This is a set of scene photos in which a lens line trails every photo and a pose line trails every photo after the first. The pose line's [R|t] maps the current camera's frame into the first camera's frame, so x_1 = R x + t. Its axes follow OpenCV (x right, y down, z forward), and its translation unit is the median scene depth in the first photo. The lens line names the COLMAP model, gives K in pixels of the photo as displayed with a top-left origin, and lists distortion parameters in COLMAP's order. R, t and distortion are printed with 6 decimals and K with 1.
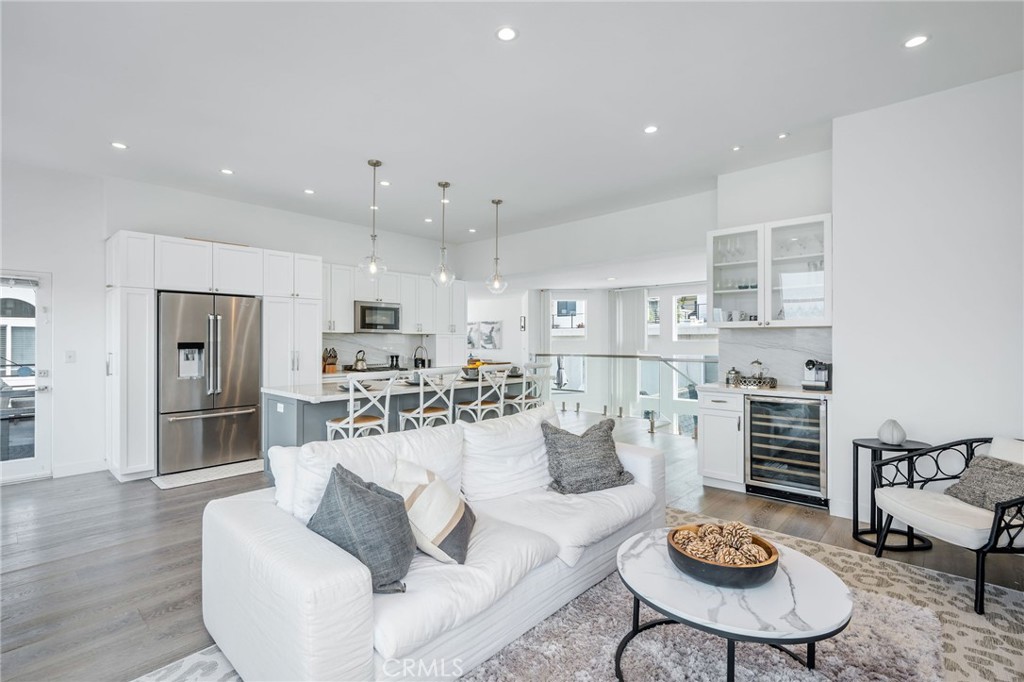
lens RADIAL K [[475.4, 0, 502.6], [0, 475.4, 339.5], [0, 0, 1]] dist [-0.003309, 0.000461]
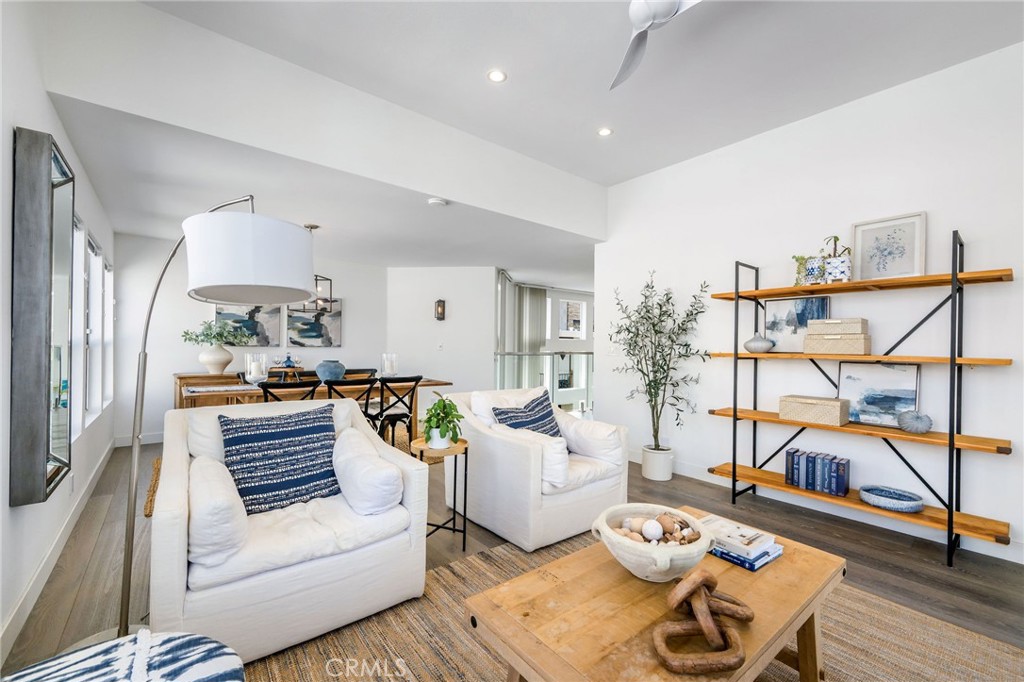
lens RADIAL K [[440.0, 0, 517.8], [0, 440.0, 337.7], [0, 0, 1]] dist [-0.001678, -0.000355]
pose [[0.118352, 0.017079, 0.992825, -1.075359], [-0.016402, 0.999749, -0.015243, 0.027689], [-0.992836, -0.014481, 0.118603, 1.563949]]
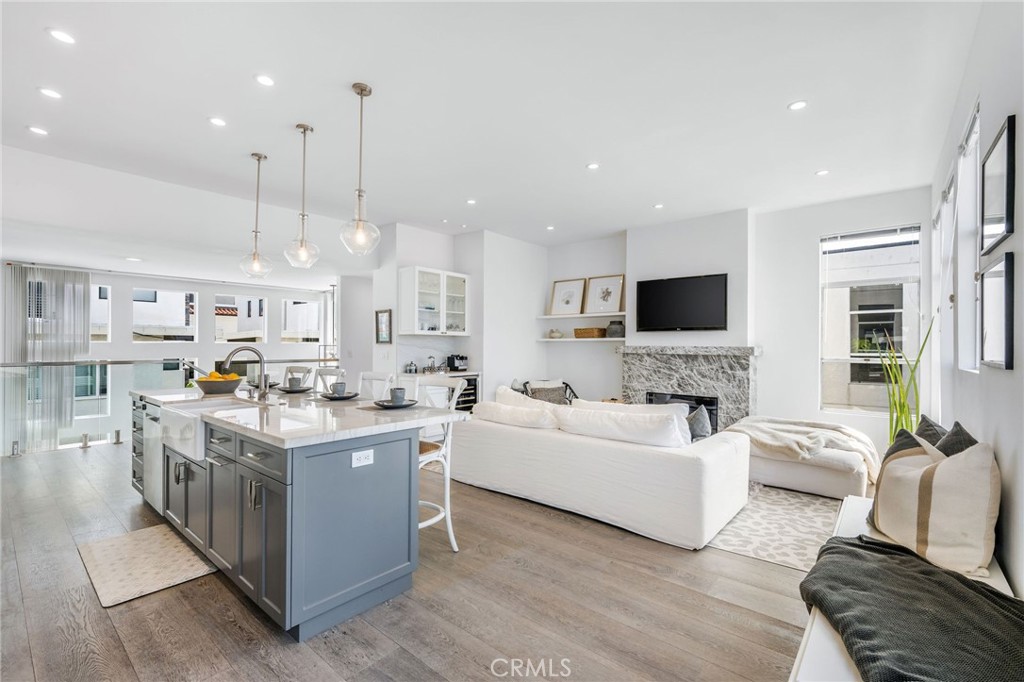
lens RADIAL K [[450.3, 0, 510.7], [0, 450.3, 344.7], [0, 0, 1]] dist [-0.001860, -0.001340]
pose [[-0.050492, 0.004884, 0.998713, -0.725291], [-0.006998, 0.999962, -0.005243, 0.009803], [-0.998700, -0.007253, -0.050455, 0.618945]]
